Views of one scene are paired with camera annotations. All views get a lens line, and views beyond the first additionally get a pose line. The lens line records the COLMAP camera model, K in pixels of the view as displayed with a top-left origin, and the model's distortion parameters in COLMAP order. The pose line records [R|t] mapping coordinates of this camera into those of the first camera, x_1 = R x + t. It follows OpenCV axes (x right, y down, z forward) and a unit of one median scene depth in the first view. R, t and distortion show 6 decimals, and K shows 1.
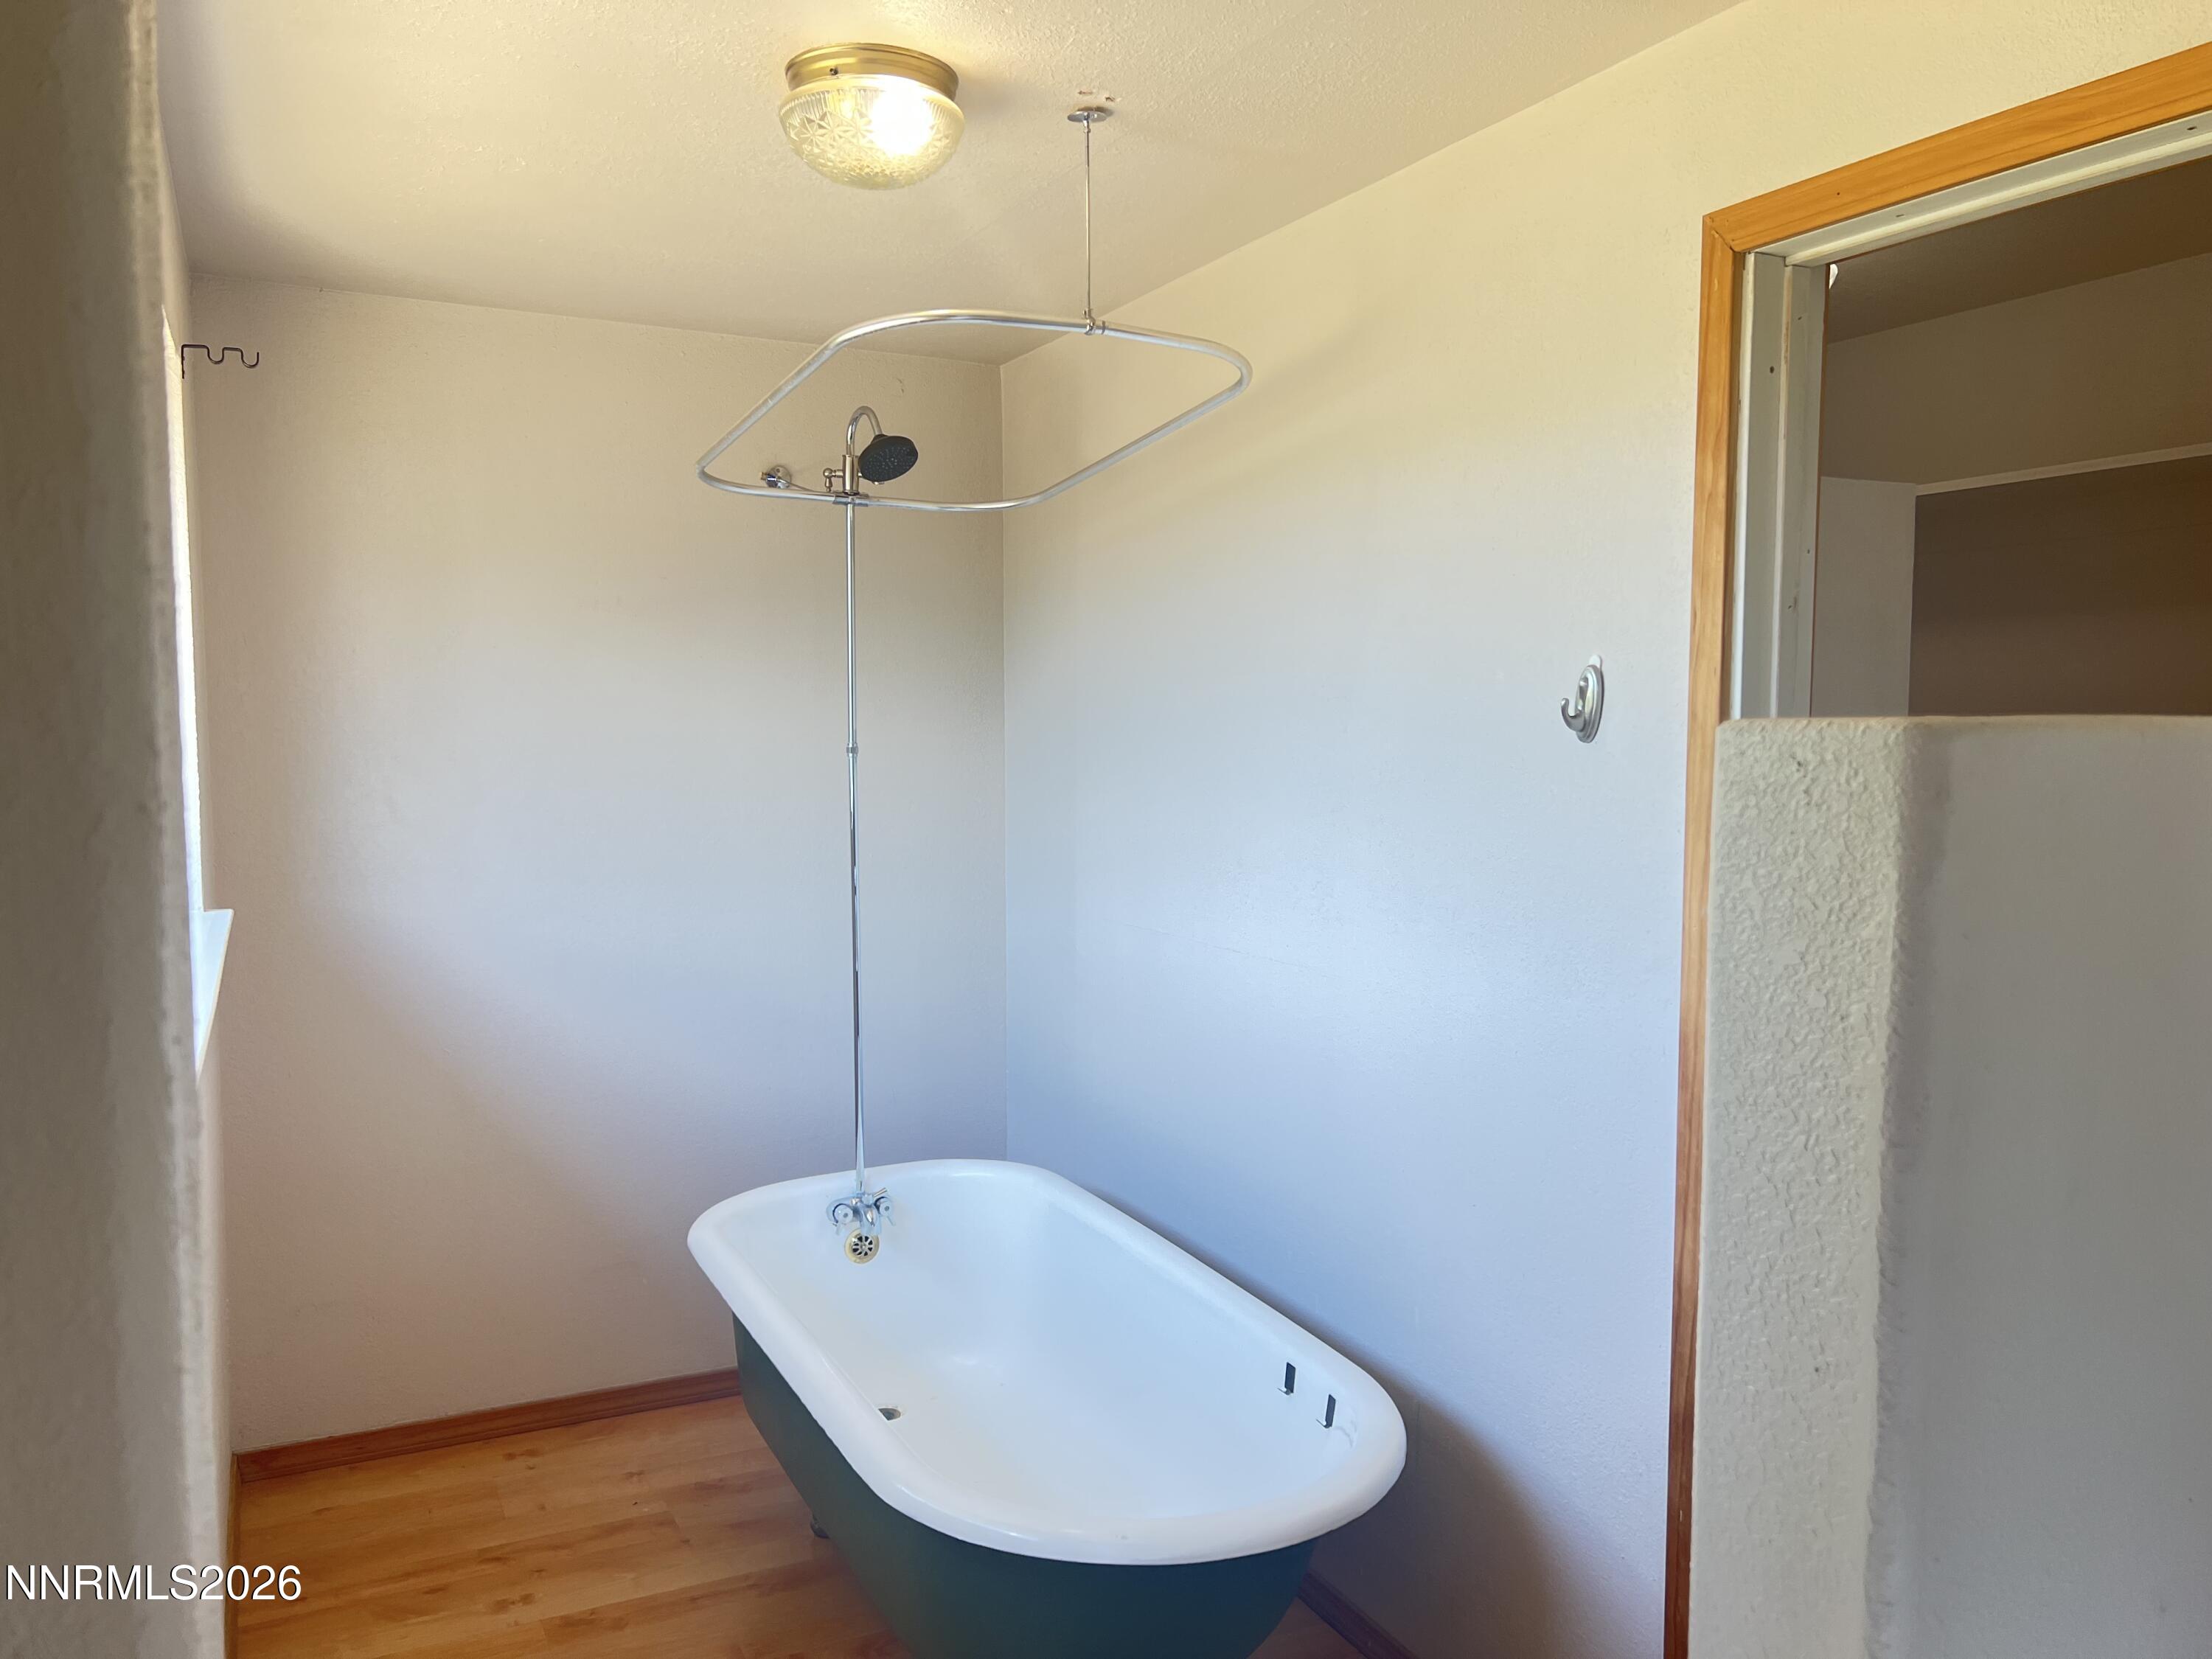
lens RADIAL K [[1664.6, 0, 1120.1], [0, 1664.6, 831.0], [0, 0, 1]] dist [0.063398, -0.075573]
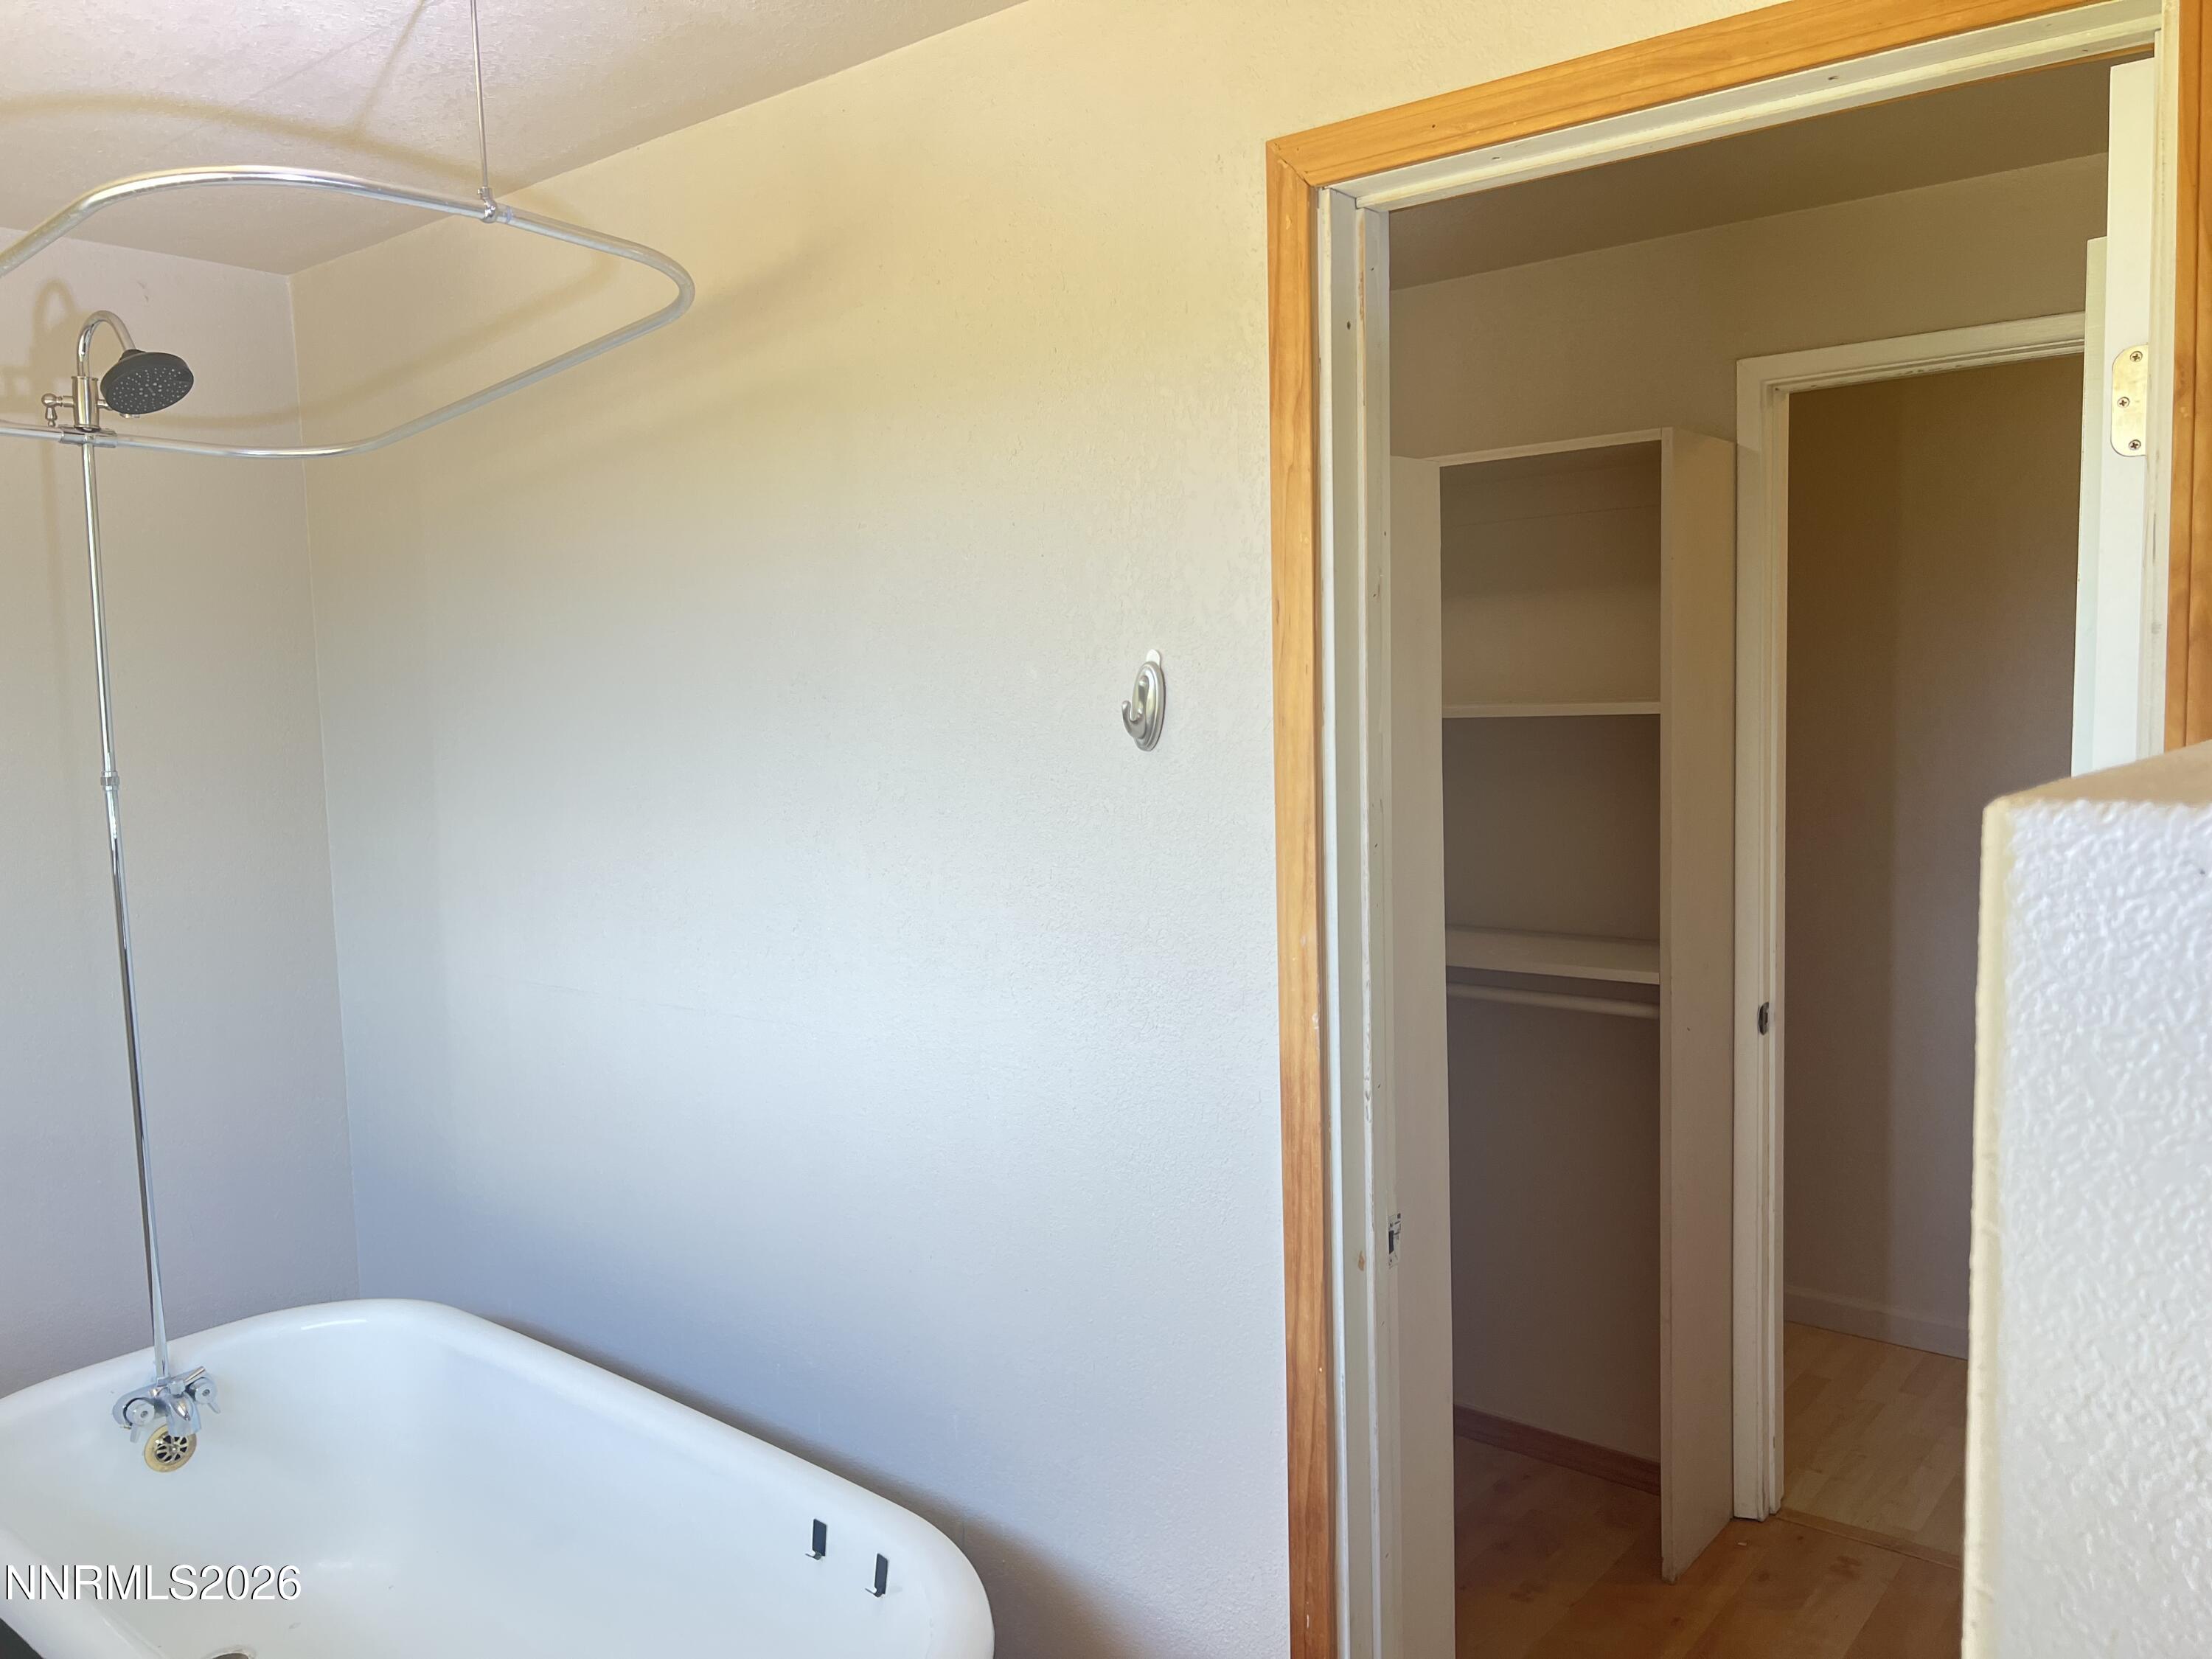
lens RADIAL K [[1664.6, 0, 1120.1], [0, 1664.6, 831.0], [0, 0, 1]] dist [0.063398, -0.075573]
pose [[0.912200, -0.061074, 0.405168, -0.086056], [0.054040, 0.998124, 0.028788, -0.037330], [-0.406166, -0.004365, 0.913789, 0.220439]]
